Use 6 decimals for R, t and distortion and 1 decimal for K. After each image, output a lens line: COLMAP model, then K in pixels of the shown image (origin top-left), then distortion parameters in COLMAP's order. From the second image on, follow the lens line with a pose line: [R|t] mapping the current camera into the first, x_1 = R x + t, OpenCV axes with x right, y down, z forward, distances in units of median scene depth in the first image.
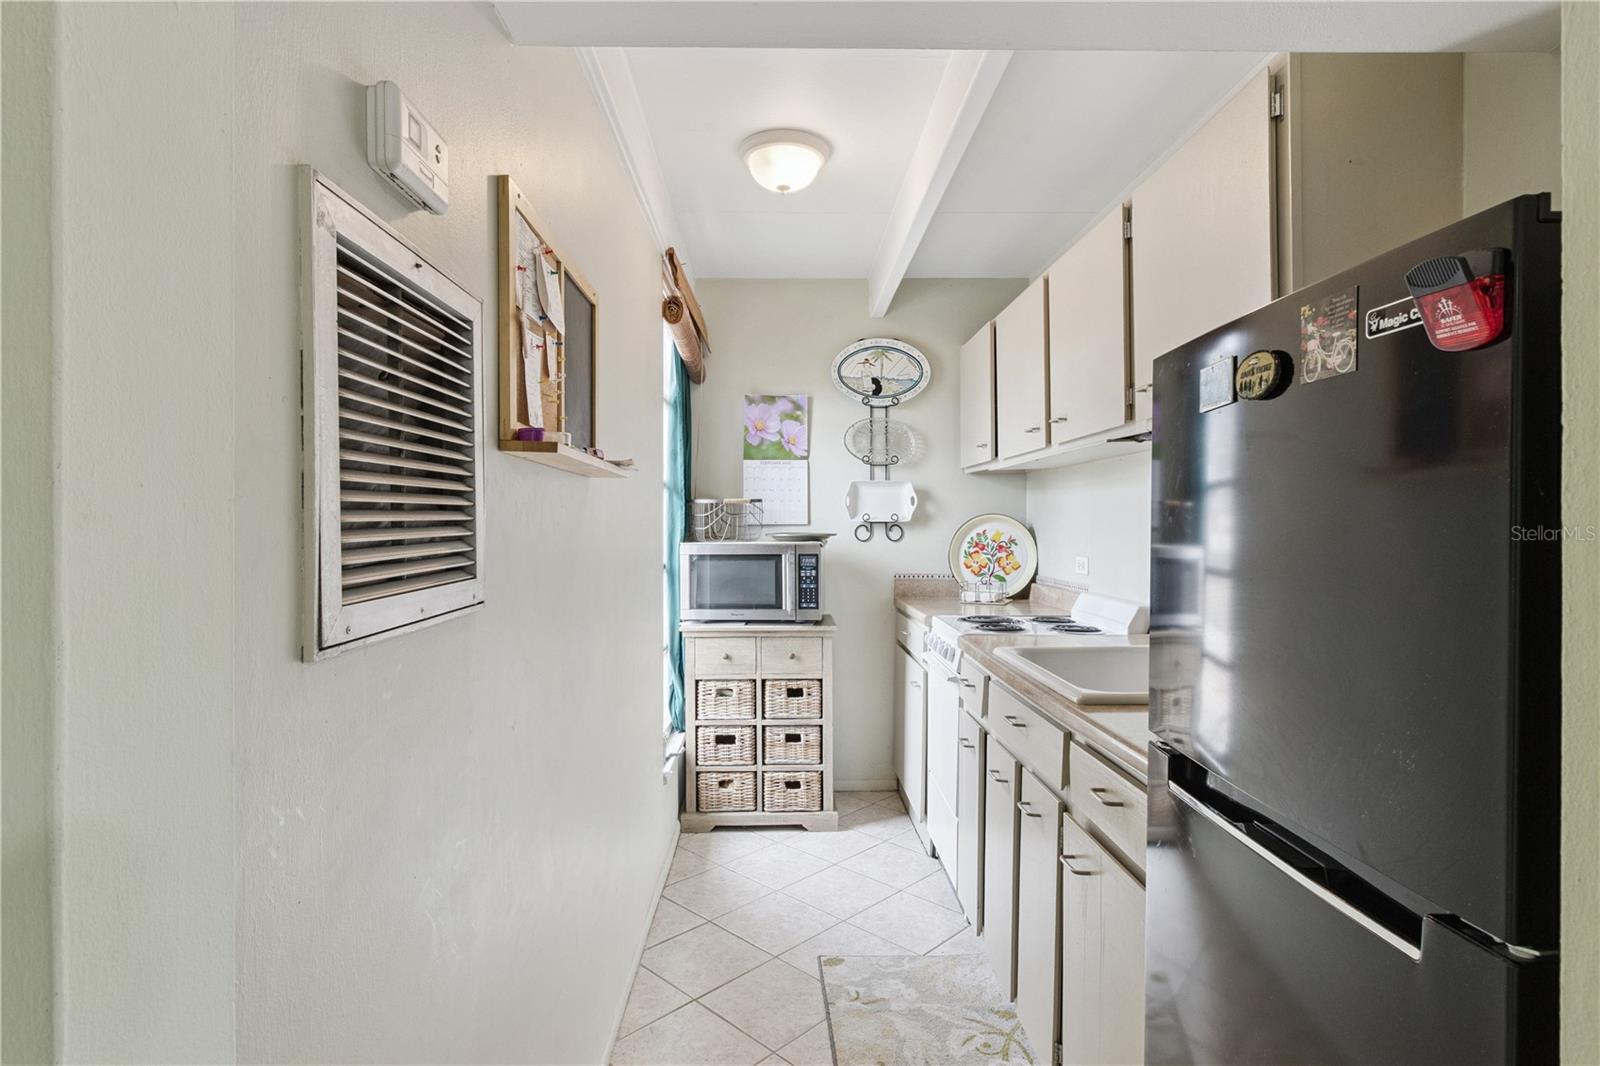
lens RADIAL K [[788.1, 0, 804.8], [0, 788.1, 533.9], [0, 0, 1]] dist [-0.000136, -0.001580]
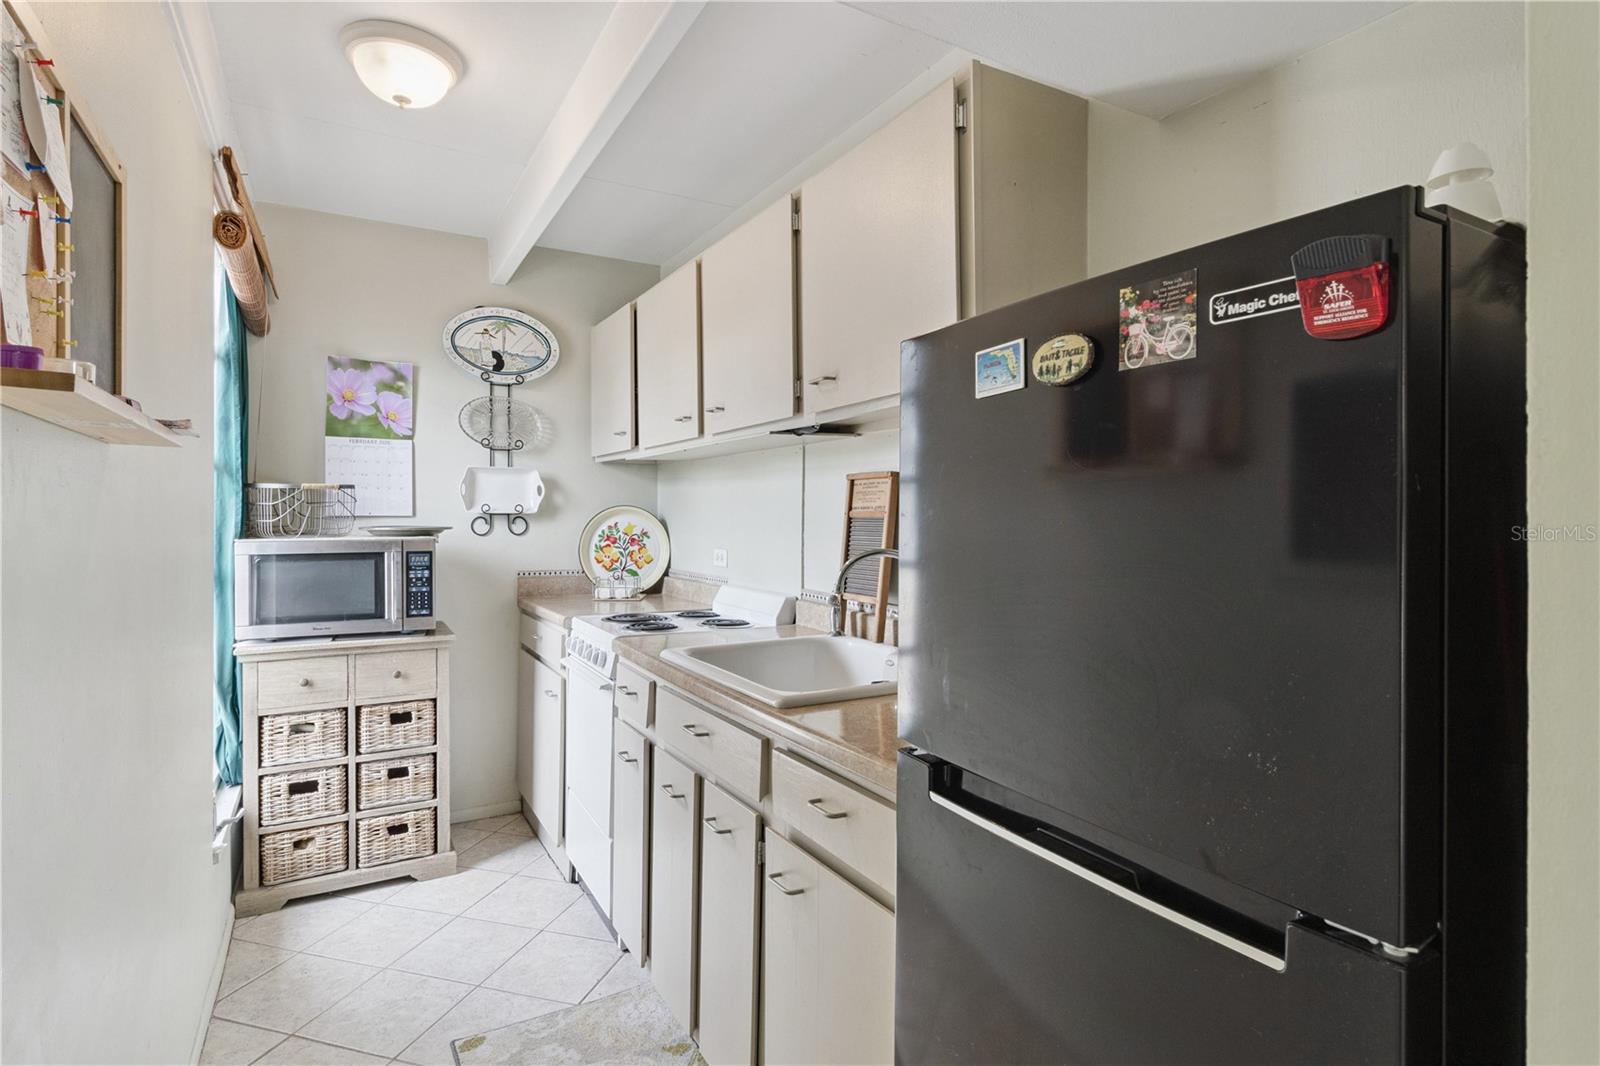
lens RADIAL K [[788.1, 0, 790.0], [0, 788.1, 521.2], [0, 0, 1]] dist [-0.000136, -0.001580]
pose [[0.886306, 0.000213, 0.463101, -0.043146], [0.002667, 0.999981, -0.005564, -0.000972], [-0.463093, 0.006167, 0.886288, 0.090853]]
